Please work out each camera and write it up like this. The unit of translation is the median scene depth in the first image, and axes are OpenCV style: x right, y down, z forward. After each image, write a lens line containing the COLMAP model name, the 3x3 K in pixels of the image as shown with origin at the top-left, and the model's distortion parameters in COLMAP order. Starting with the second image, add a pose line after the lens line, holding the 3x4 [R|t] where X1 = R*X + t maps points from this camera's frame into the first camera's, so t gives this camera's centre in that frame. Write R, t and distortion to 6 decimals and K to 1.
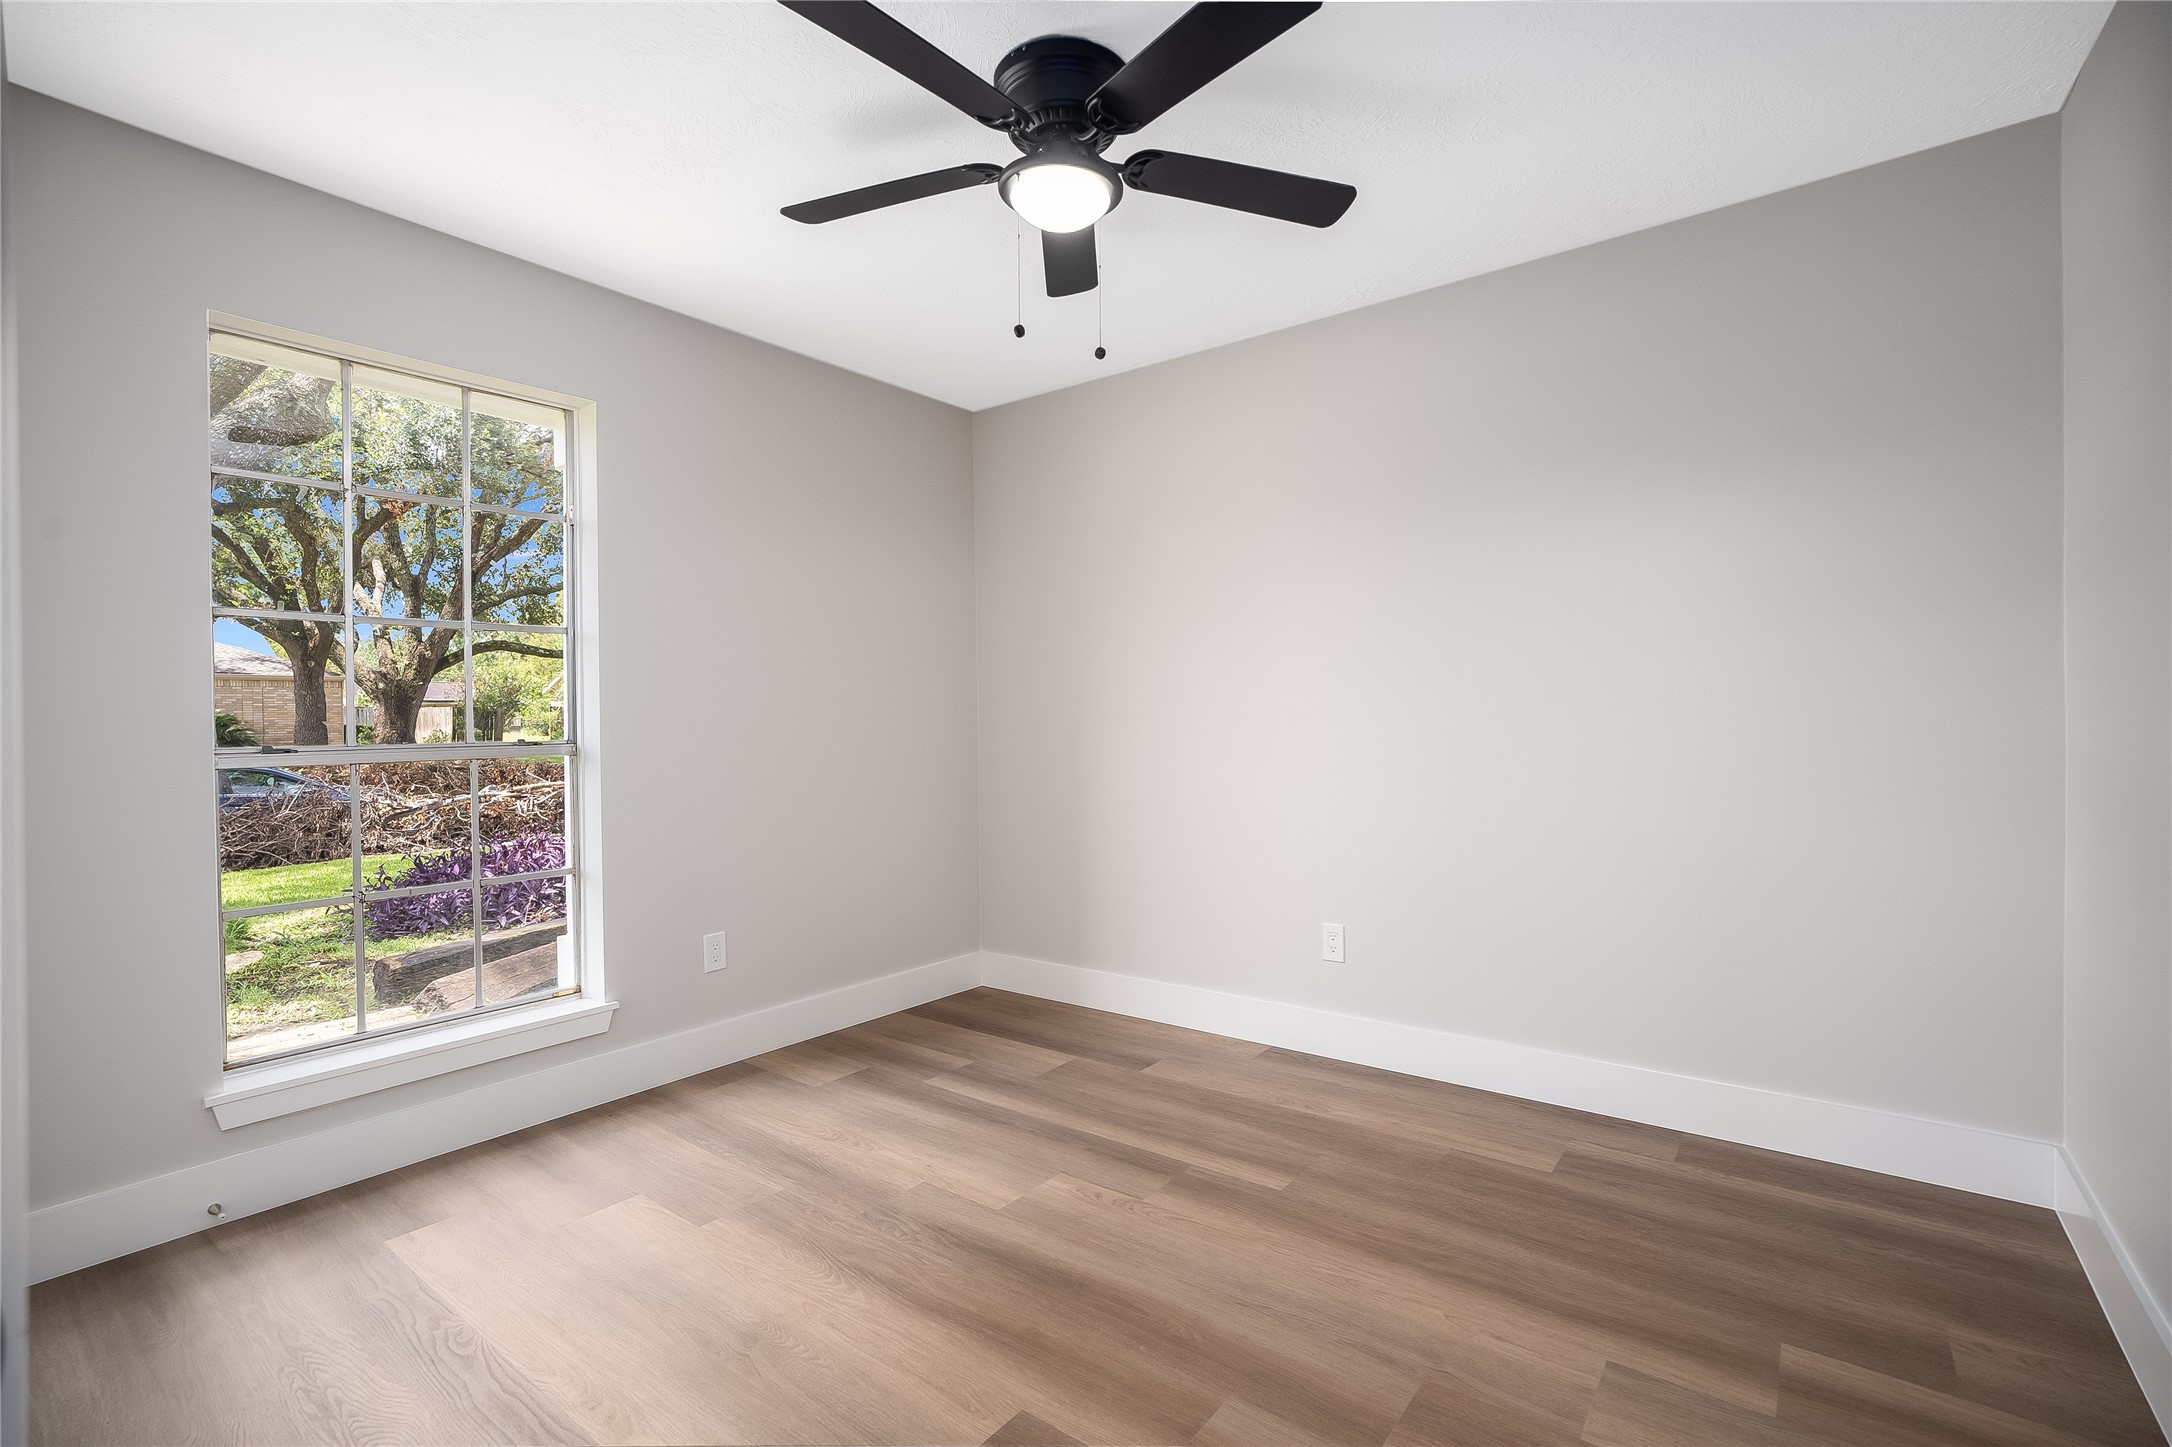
lens RADIAL K [[979.3, 0, 1089.1], [0, 979.3, 716.1], [0, 0, 1]] dist [-0.036582, 0.000636]
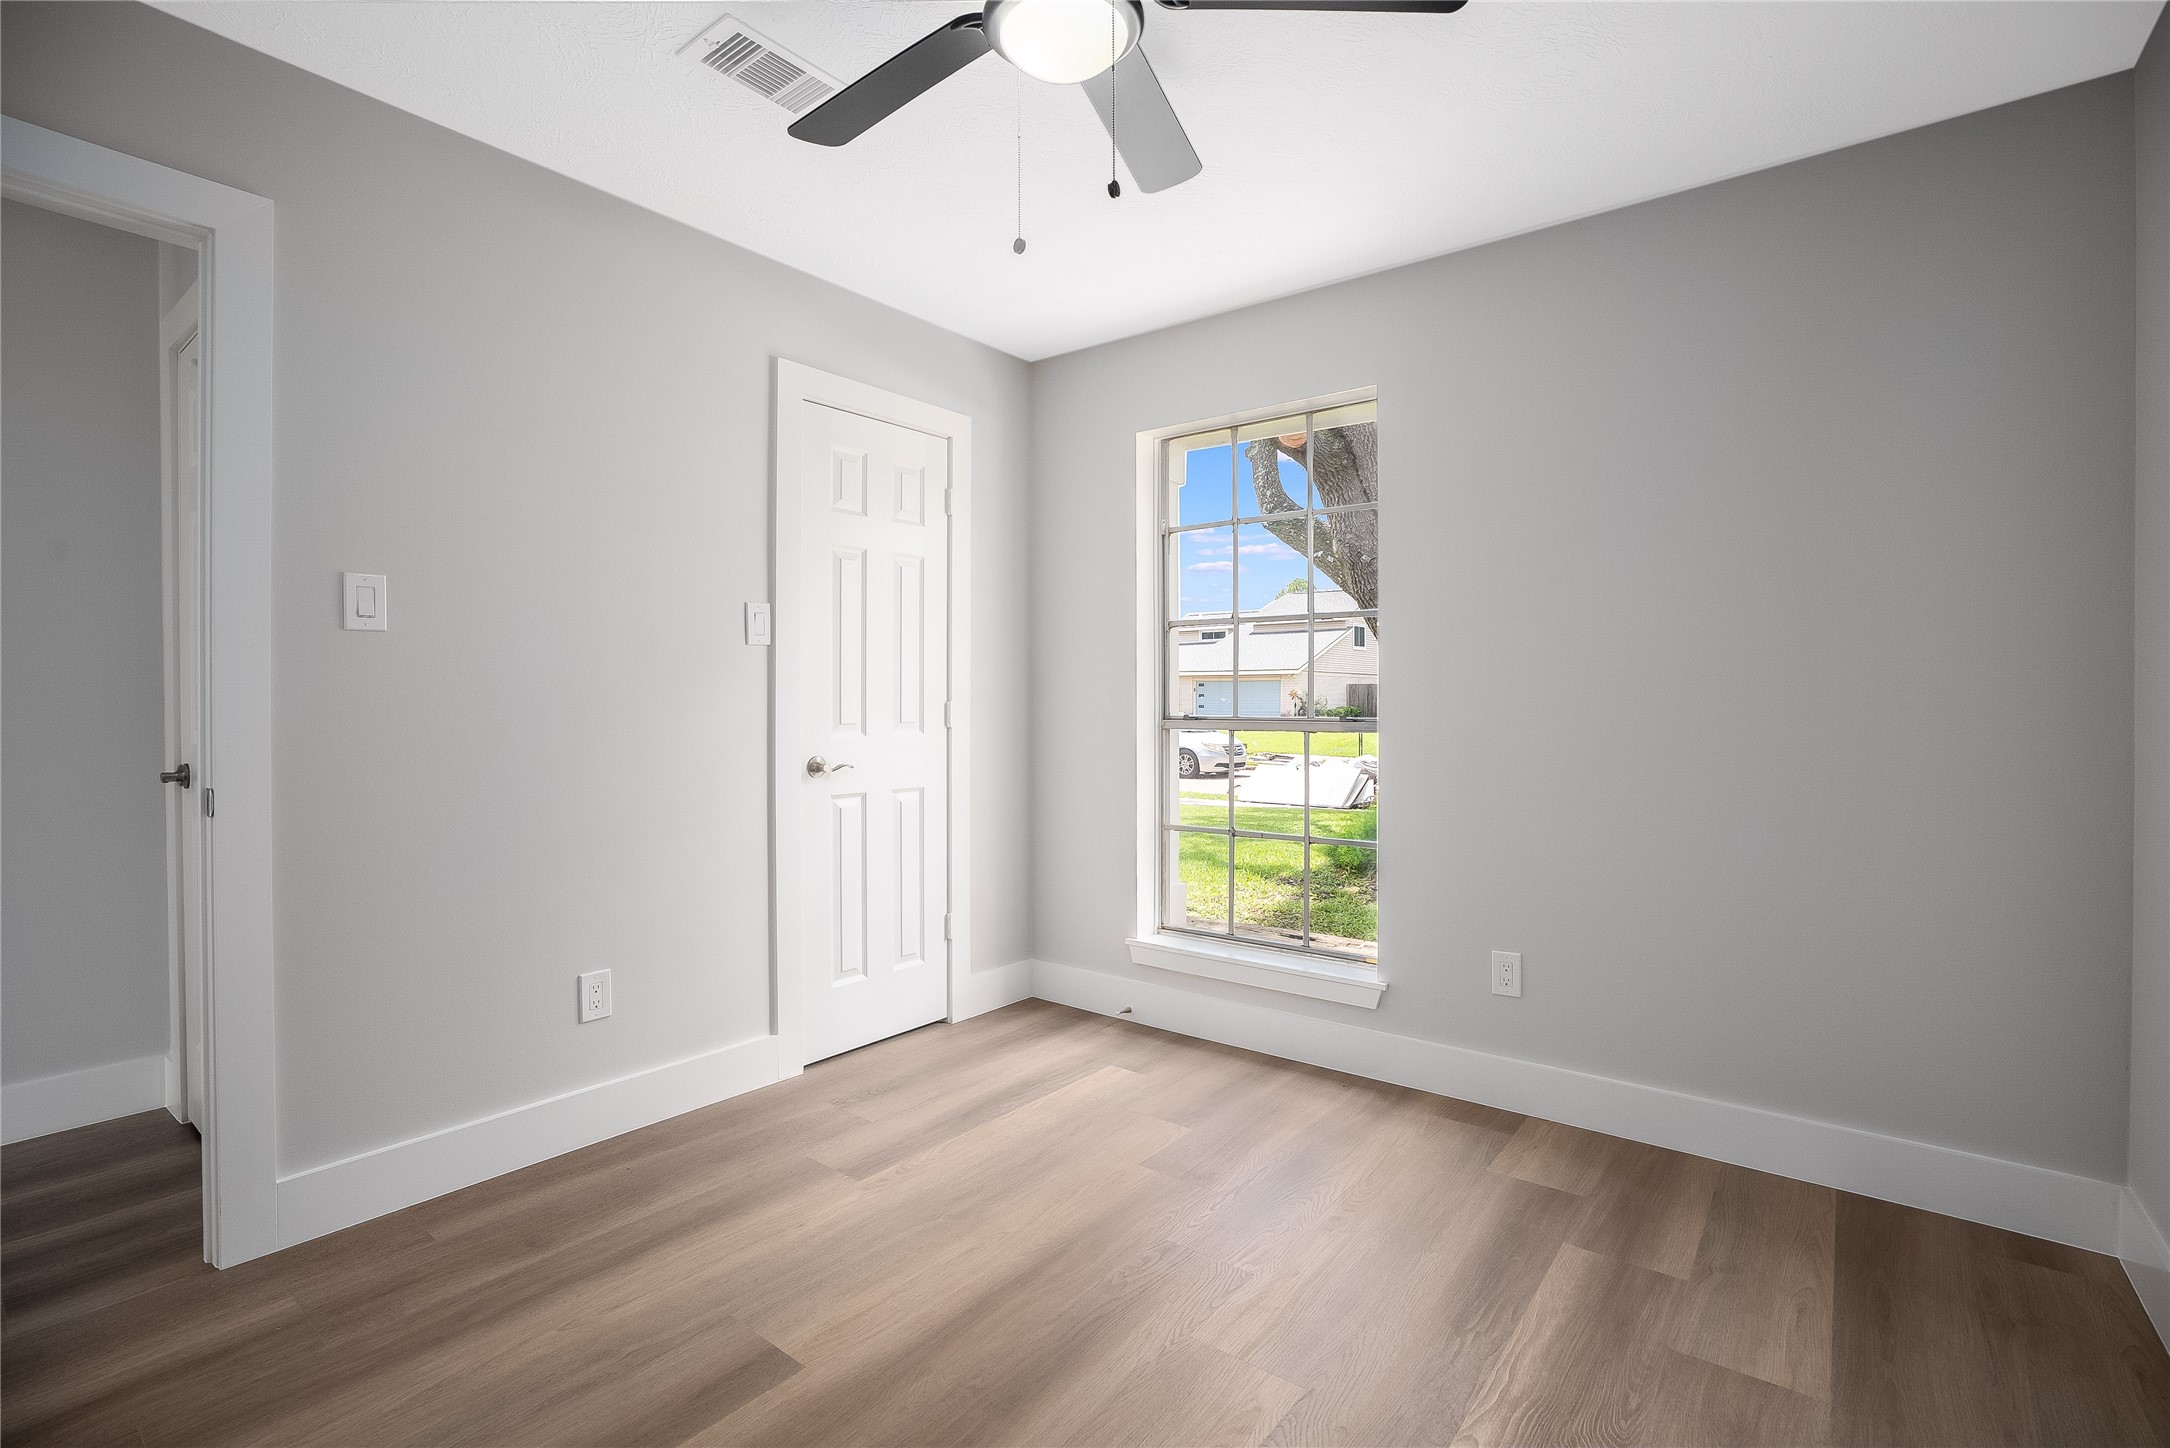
lens RADIAL K [[978.4, 0, 1088.1], [0, 978.4, 716.6], [0, 0, 1]] dist [-0.036582, 0.000636]
pose [[-0.029688, 0.019228, -0.999374, 0.492274], [0.000993, 0.999815, 0.019207, 0.002262], [0.999559, -0.000422, -0.029701, 0.699887]]
